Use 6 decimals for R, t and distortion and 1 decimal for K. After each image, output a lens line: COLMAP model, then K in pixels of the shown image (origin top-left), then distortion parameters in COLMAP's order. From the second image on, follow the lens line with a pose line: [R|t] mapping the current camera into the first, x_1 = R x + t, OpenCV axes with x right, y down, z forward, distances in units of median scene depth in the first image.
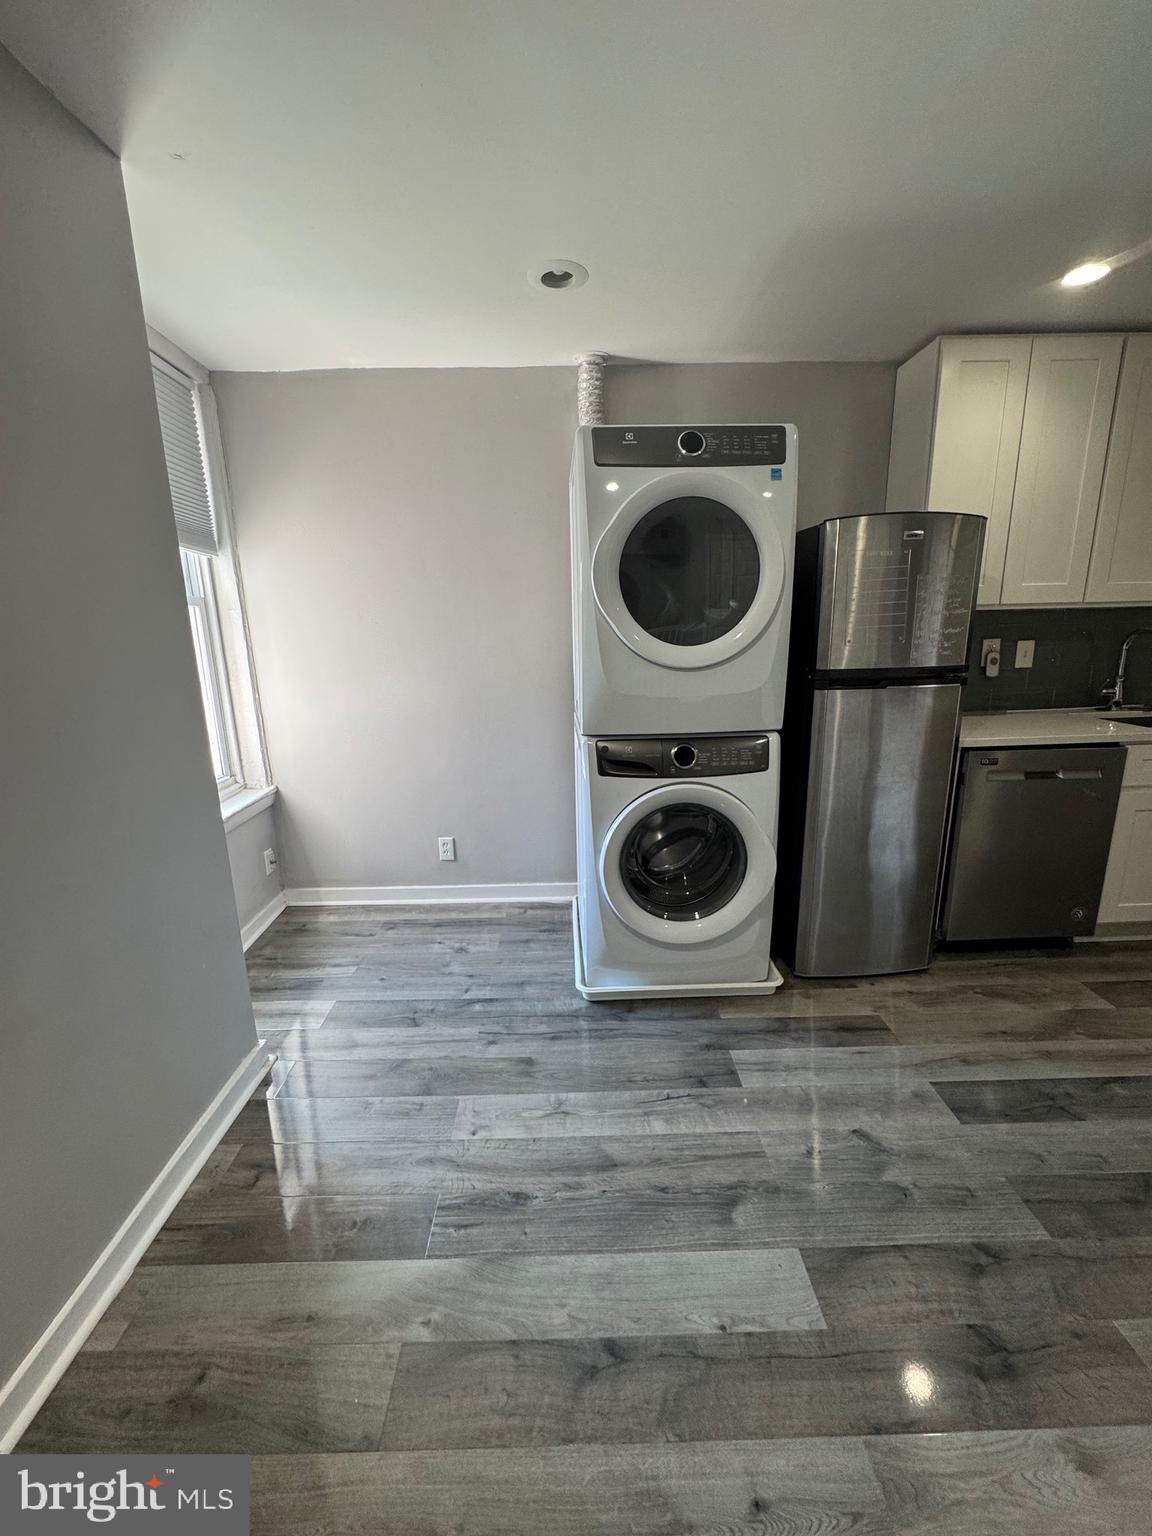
lens RADIAL K [[613.6, 0, 576.0], [0, 613.6, 768.0], [0, 0, 1]] dist [-0.002065, 0.000265]
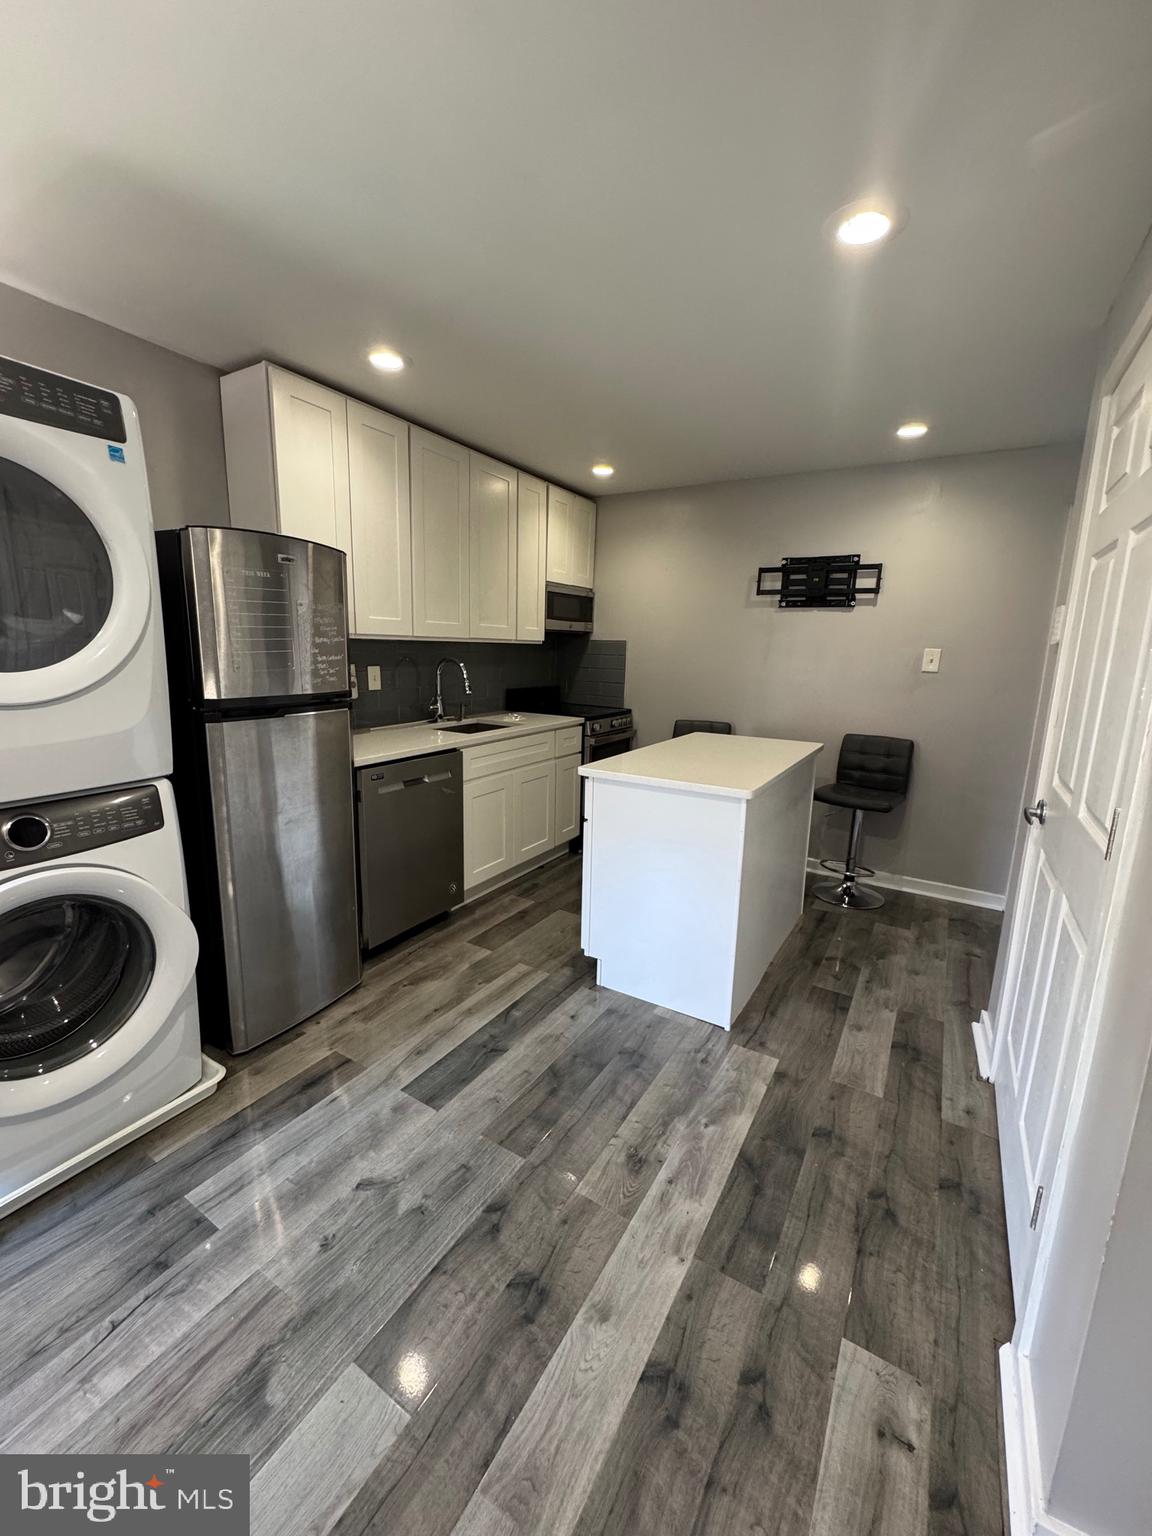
lens RADIAL K [[613.6, 0, 576.0], [0, 613.6, 768.0], [0, 0, 1]] dist [-0.002065, 0.000265]
pose [[0.532465, -0.127534, 0.836790, -0.060045], [0.153538, 0.986737, 0.052688, -0.032434], [-0.832411, 0.100424, 0.544984, 0.115983]]
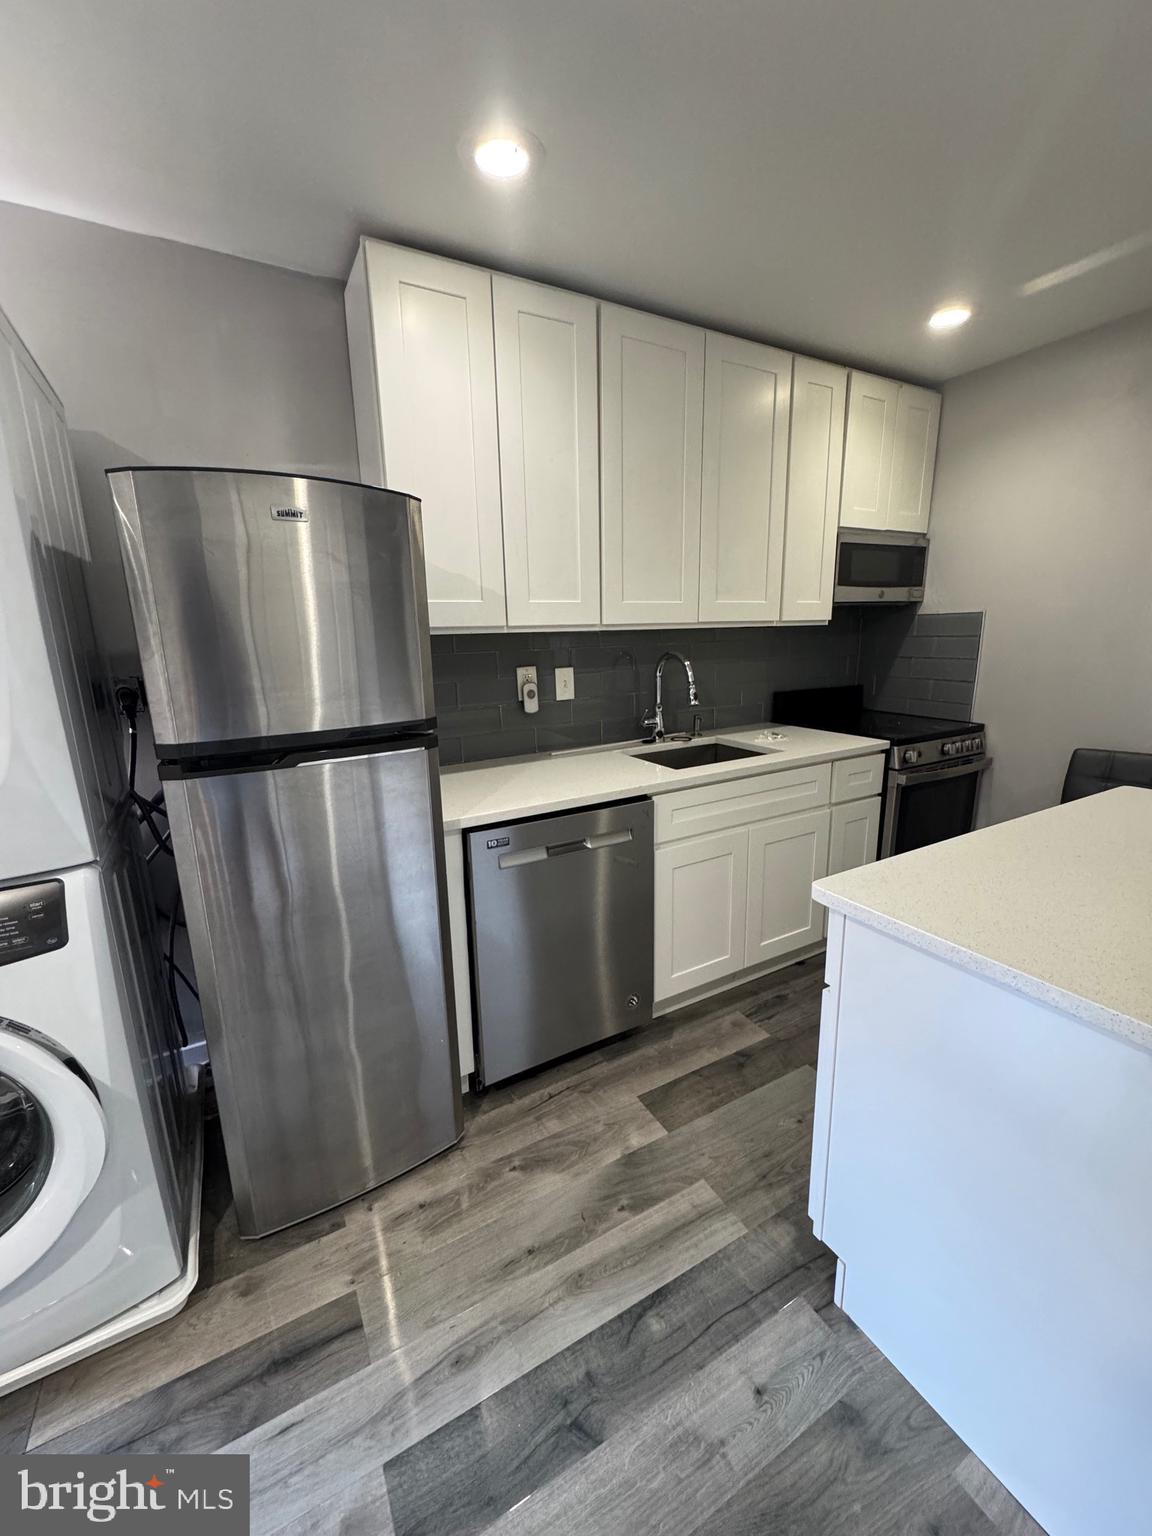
lens RADIAL K [[613.6, 0, 576.0], [0, 613.6, 768.0], [0, 0, 1]] dist [-0.002065, 0.000265]
pose [[0.882054, -0.100246, 0.460361, 0.480639], [0.109009, 0.994012, 0.007588, -0.104953], [-0.458365, 0.043491, 0.887700, 0.343624]]
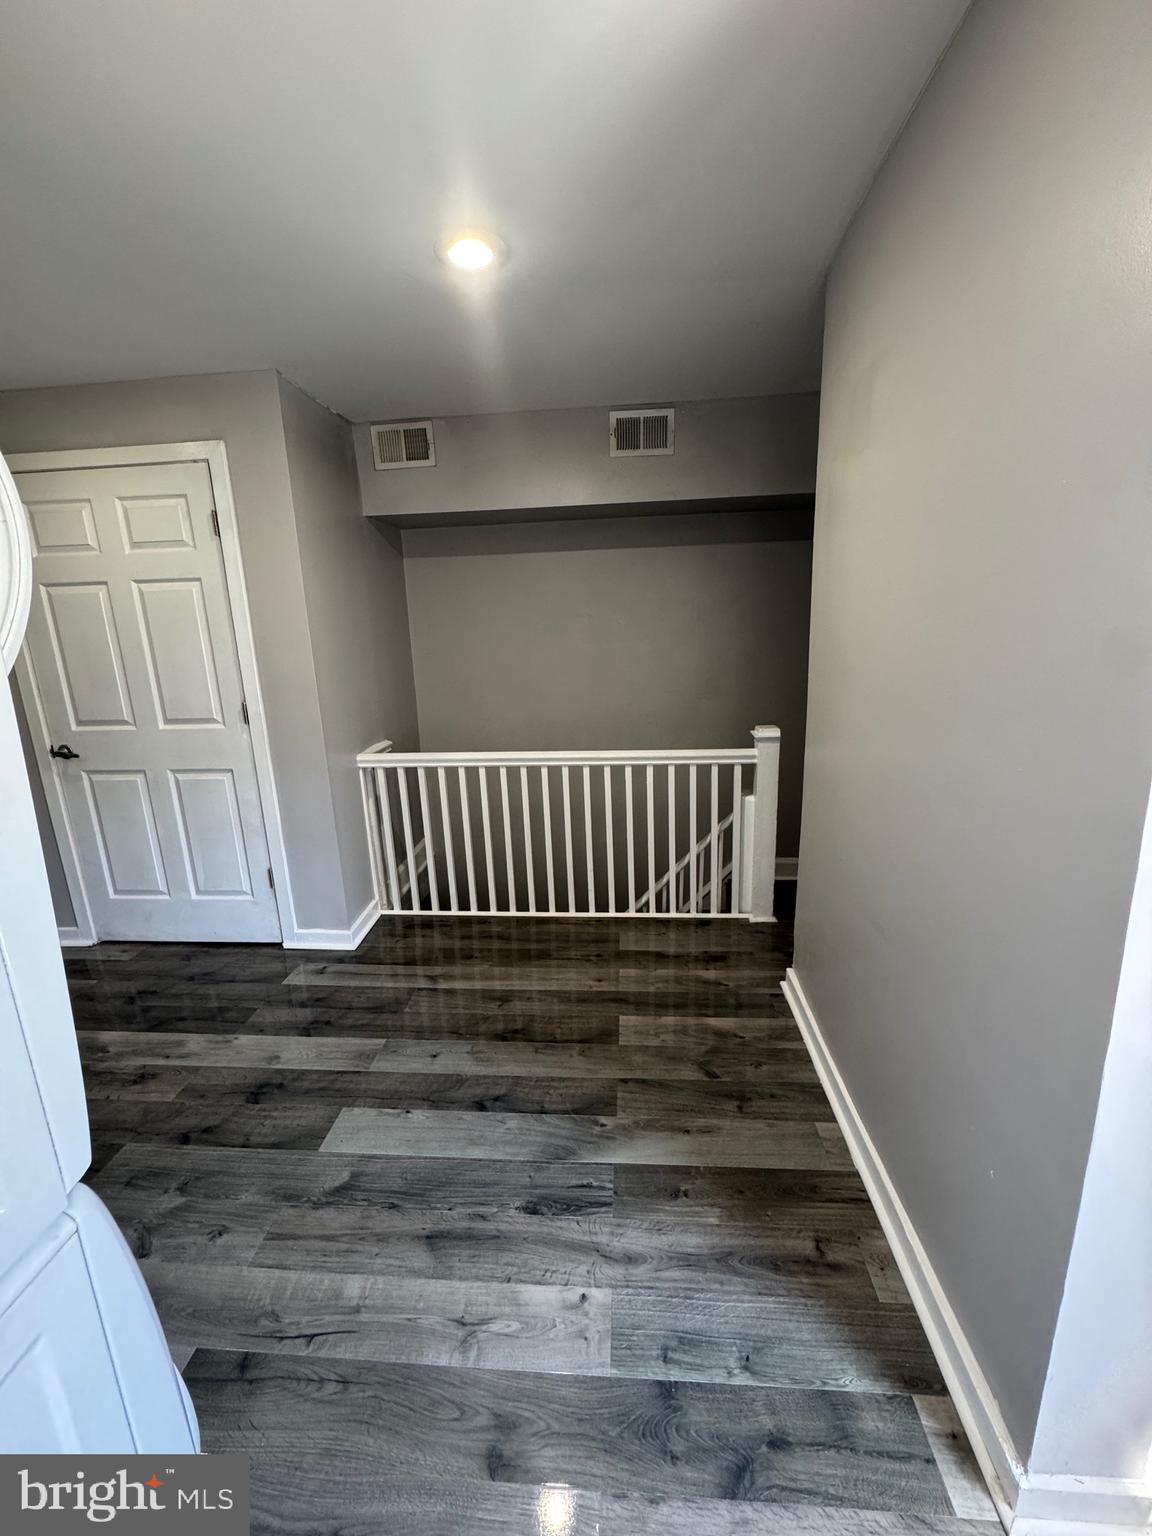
lens RADIAL K [[613.6, 0, 576.0], [0, 613.6, 768.0], [0, 0, 1]] dist [-0.002065, 0.000265]
pose [[-0.994298, 0.030687, 0.102122, -0.212208], [0.073058, 0.893645, 0.442789, -0.293061], [-0.077672, 0.447725, -0.890791, 1.149185]]
